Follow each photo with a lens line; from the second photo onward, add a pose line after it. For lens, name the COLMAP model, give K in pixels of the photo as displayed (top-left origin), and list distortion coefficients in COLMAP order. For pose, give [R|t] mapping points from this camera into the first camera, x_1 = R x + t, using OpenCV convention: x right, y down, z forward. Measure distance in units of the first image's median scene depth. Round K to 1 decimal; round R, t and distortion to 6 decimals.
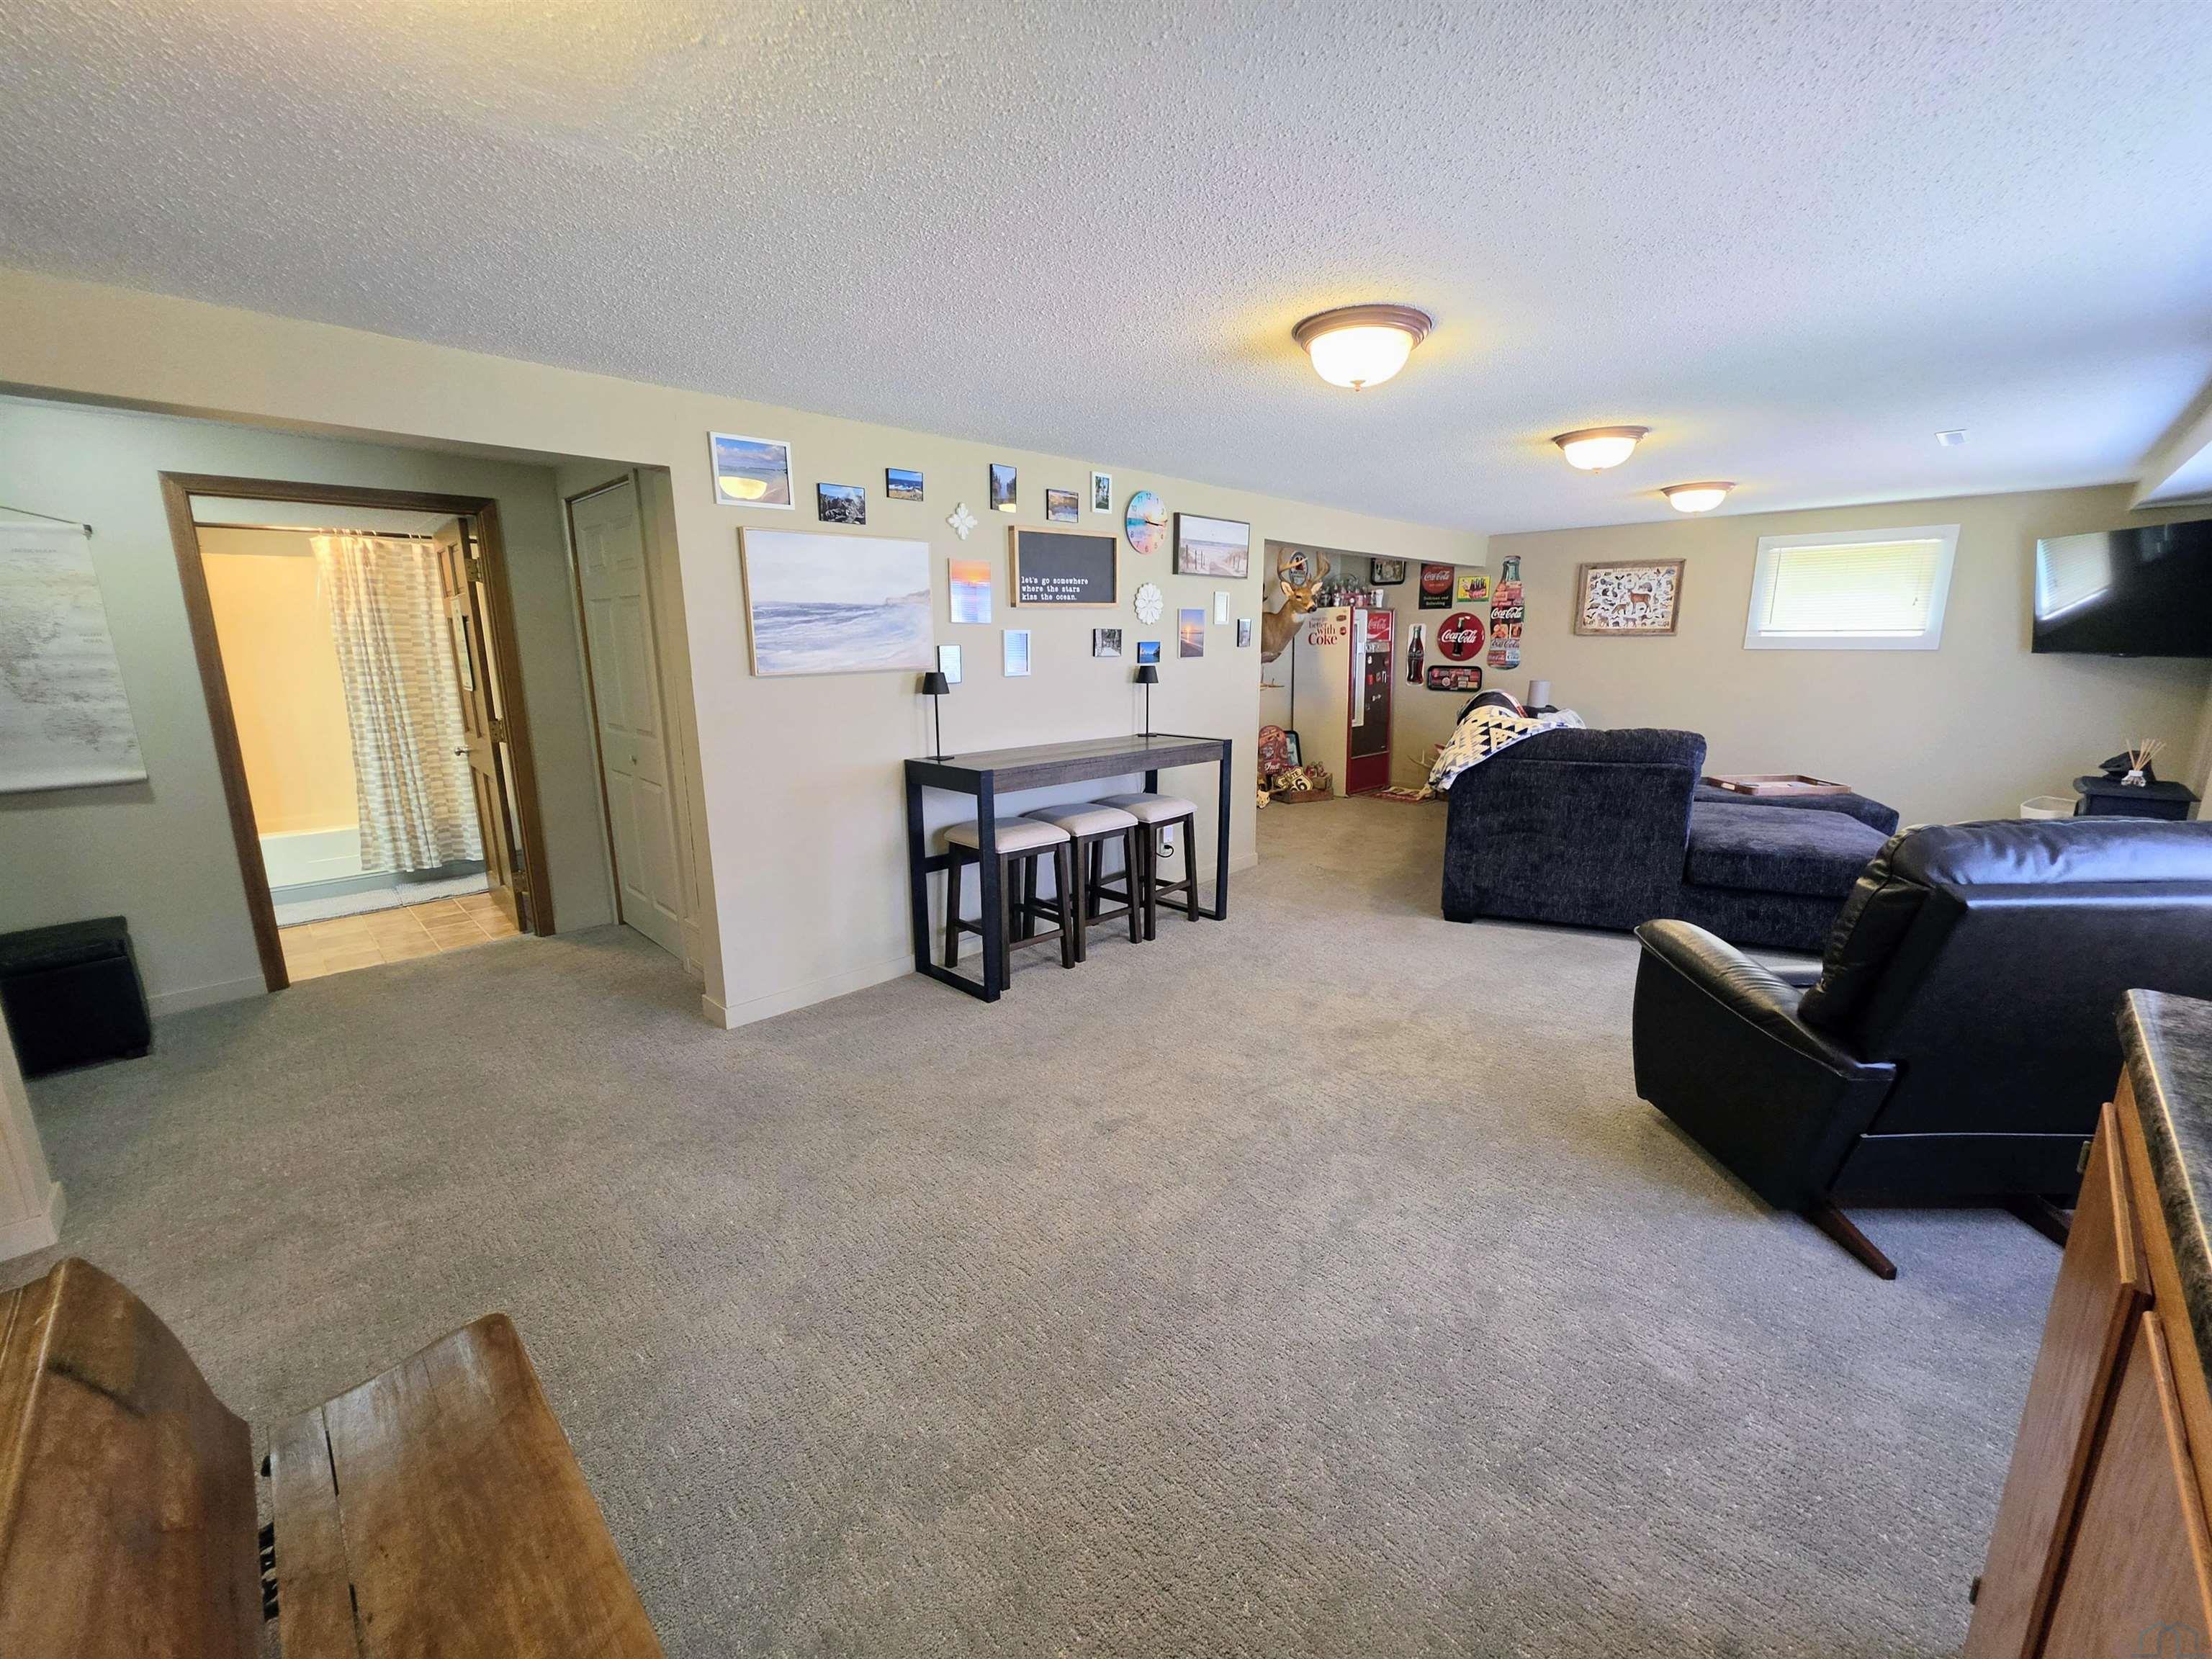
lens RADIAL K [[892.3, 0, 1100.0], [0, 892.3, 829.2], [0, 0, 1]] dist [-0.006091, 0.000065]
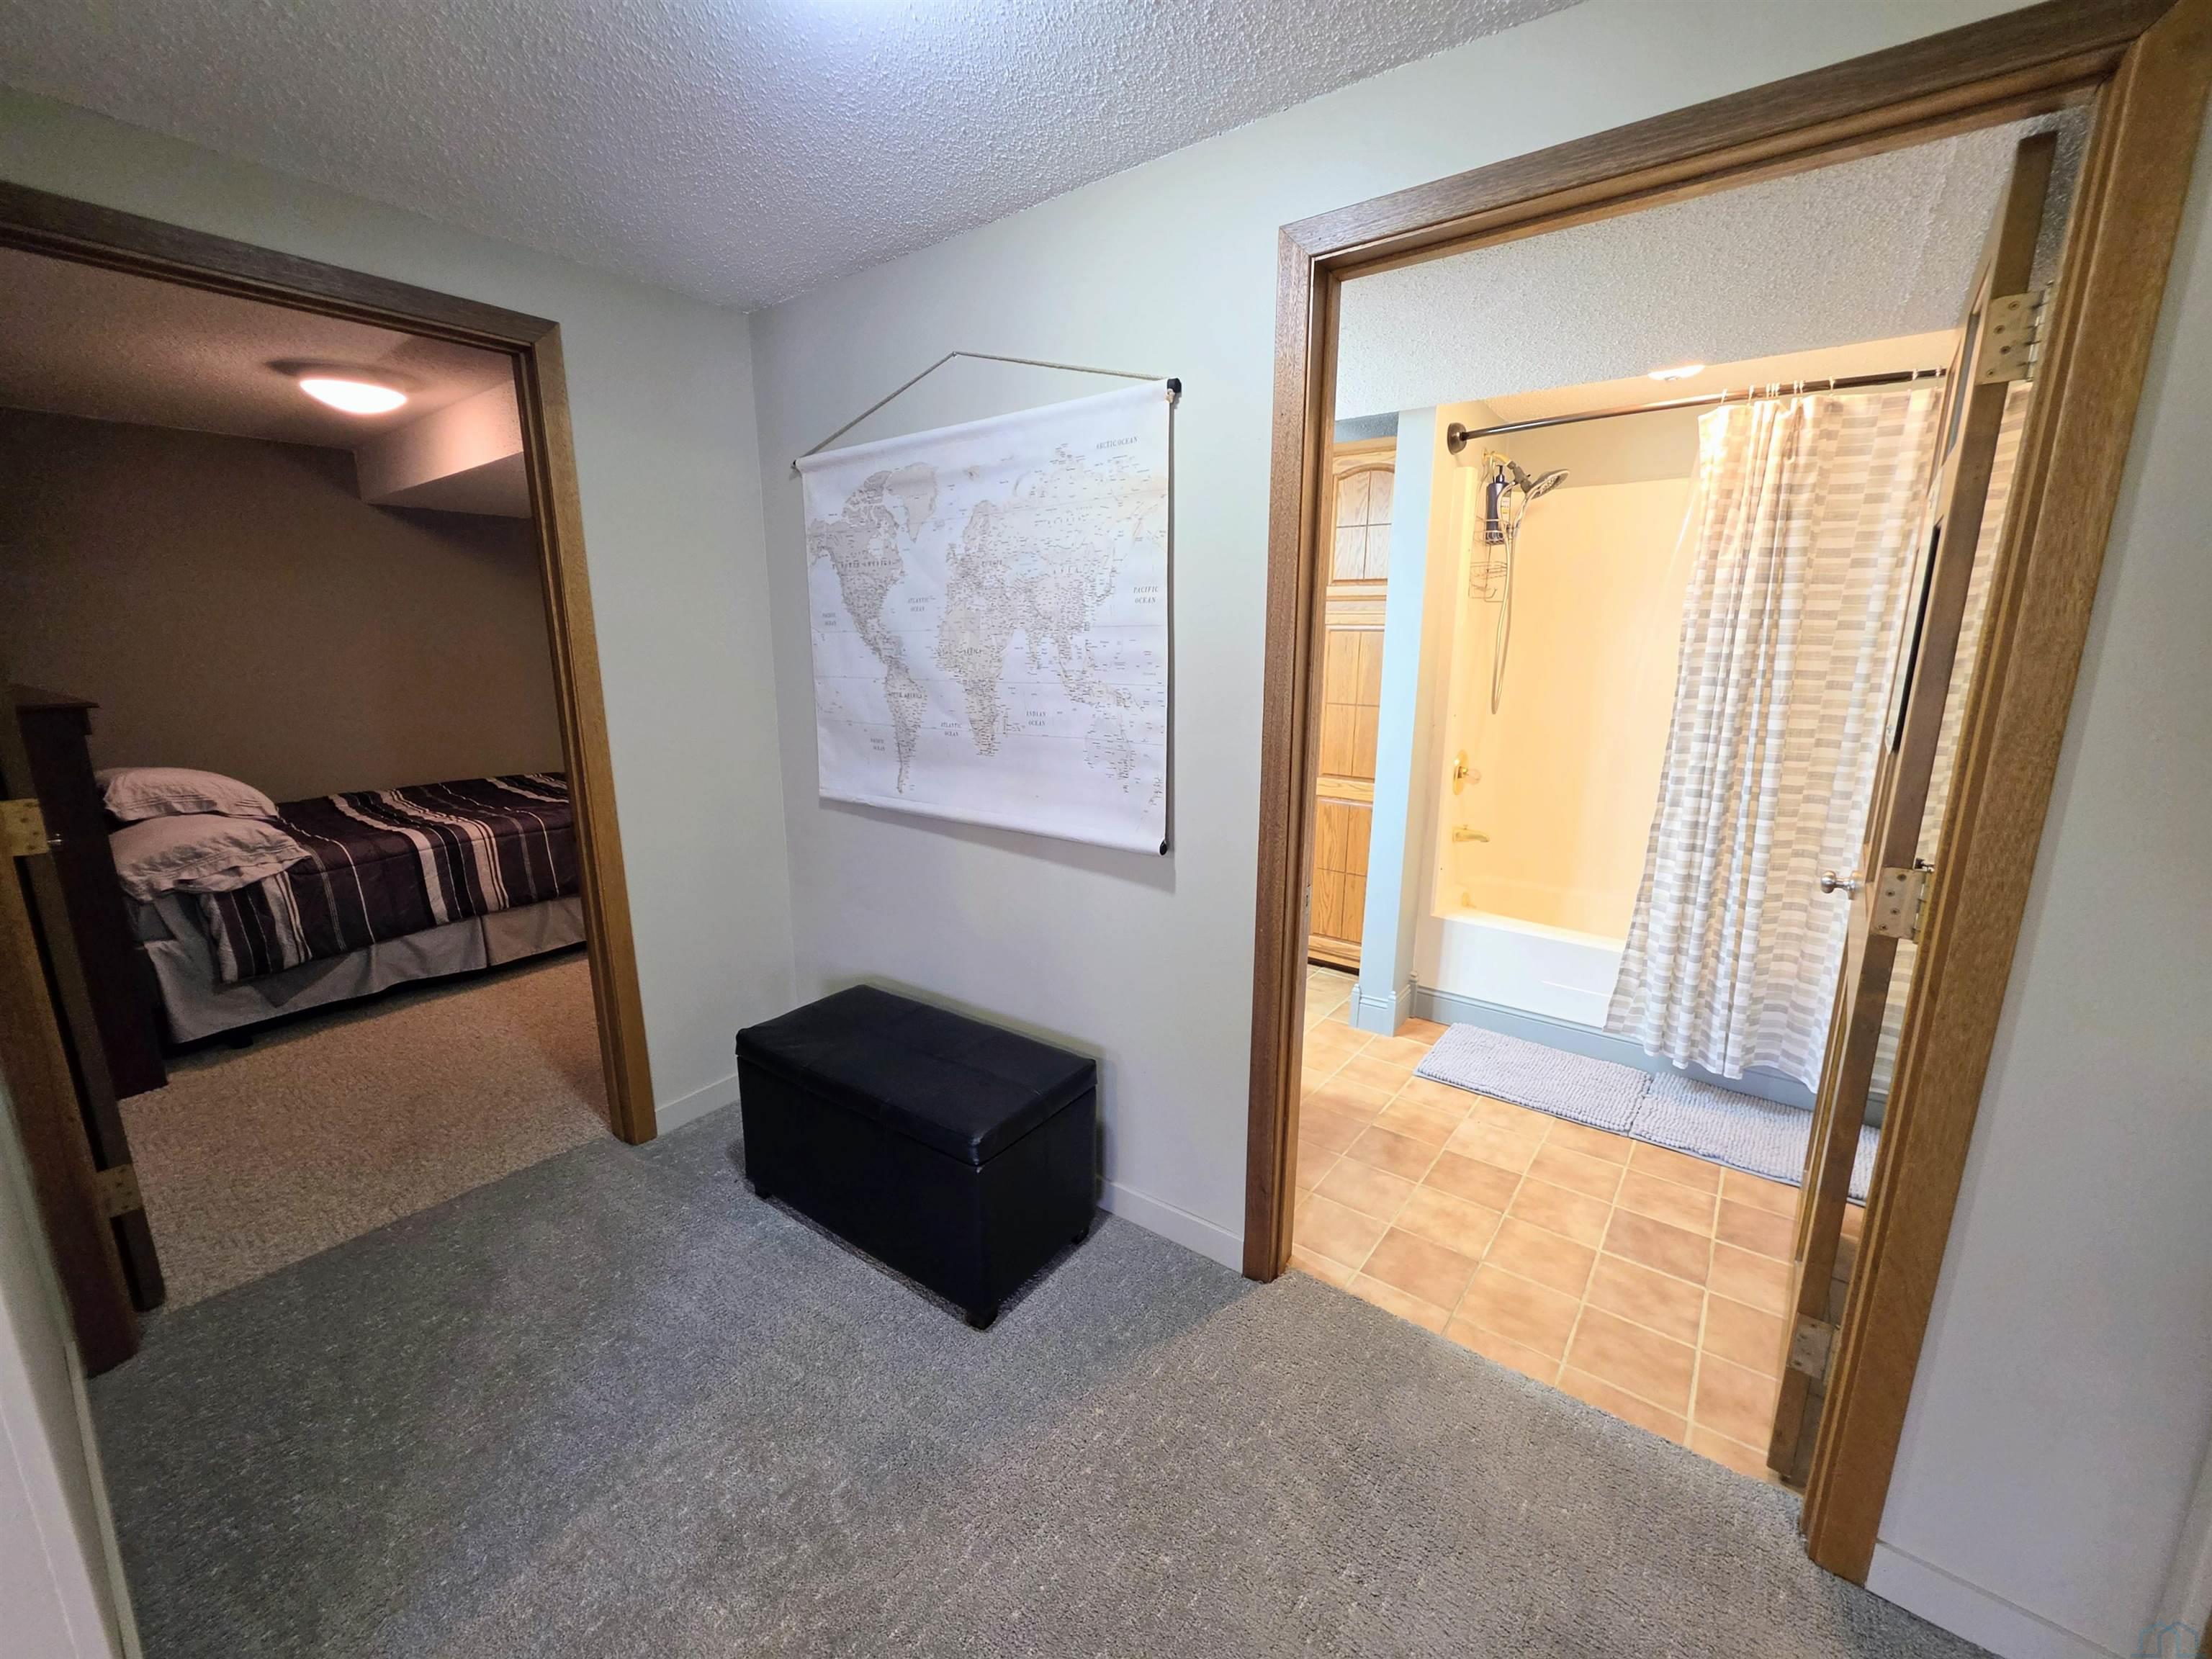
lens RADIAL K [[892.3, 0, 1111.5], [0, 892.3, 823.7], [0, 0, 1]] dist [-0.006091, 0.000065]
pose [[0.149288, 0.213033, -0.965572, -0.381115], [-0.215876, 0.959981, 0.178422, -0.115481], [0.964941, 0.181808, 0.189303, 0.597639]]
